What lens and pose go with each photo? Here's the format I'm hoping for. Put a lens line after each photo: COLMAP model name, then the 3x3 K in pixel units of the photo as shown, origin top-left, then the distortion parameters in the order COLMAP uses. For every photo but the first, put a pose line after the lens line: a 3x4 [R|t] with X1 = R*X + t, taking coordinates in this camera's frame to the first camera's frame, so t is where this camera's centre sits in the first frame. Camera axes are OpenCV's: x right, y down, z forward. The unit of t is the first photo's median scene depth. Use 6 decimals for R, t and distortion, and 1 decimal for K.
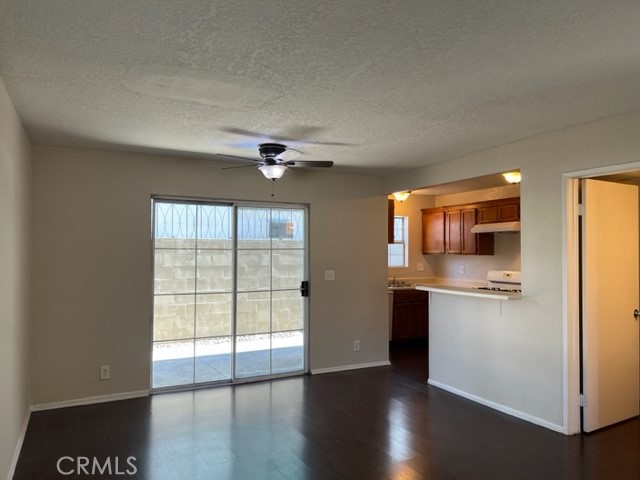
lens RADIAL K [[482.6, 0, 320.0], [0, 482.6, 240.0], [0, 0, 1]] dist [0.047473, -0.056875]
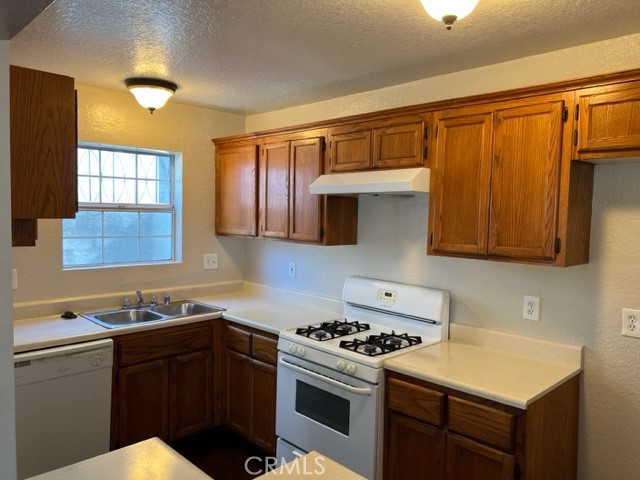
lens RADIAL K [[482.6, 0, 320.0], [0, 482.6, 240.0], [0, 0, 1]] dist [0.047473, -0.056875]
pose [[0.956033, -0.002805, 0.293247, 0.189519], [-0.024058, 0.995834, 0.087959, -0.011436], [-0.292272, -0.091147, 0.951982, 0.570760]]
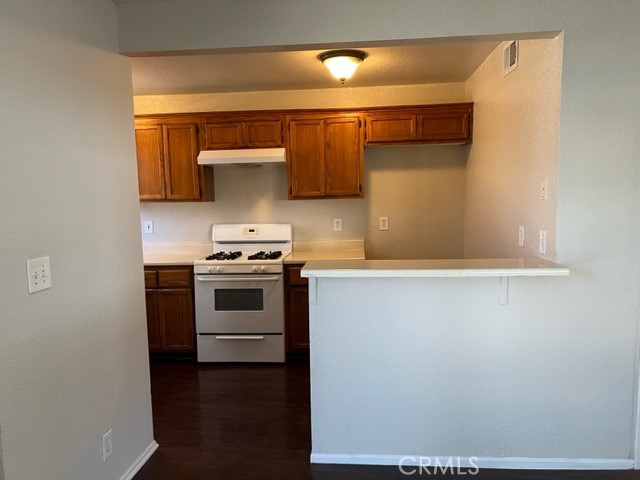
lens RADIAL K [[484.0, 0, 318.8], [0, 484.0, 247.7], [0, 0, 1]] dist [0.069336, -0.101797]
pose [[0.521449, -0.102329, 0.847125, -0.120416], [-0.000605, 0.992738, 0.120292, 0.014287], [-0.853283, -0.063239, 0.517600, 0.535047]]
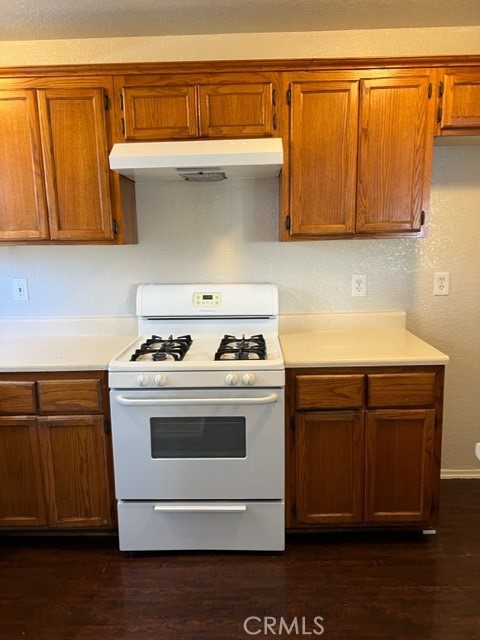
lens RADIAL K [[482.6, 0, 234.6], [0, 482.6, 328.2], [0, 0, 1]] dist [0.047473, -0.056875]
pose [[0.478483, -0.174066, 0.860672, 0.071225], [-0.004662, 0.979638, 0.200718, 0.019937], [-0.878085, -0.100053, 0.467928, 0.749747]]
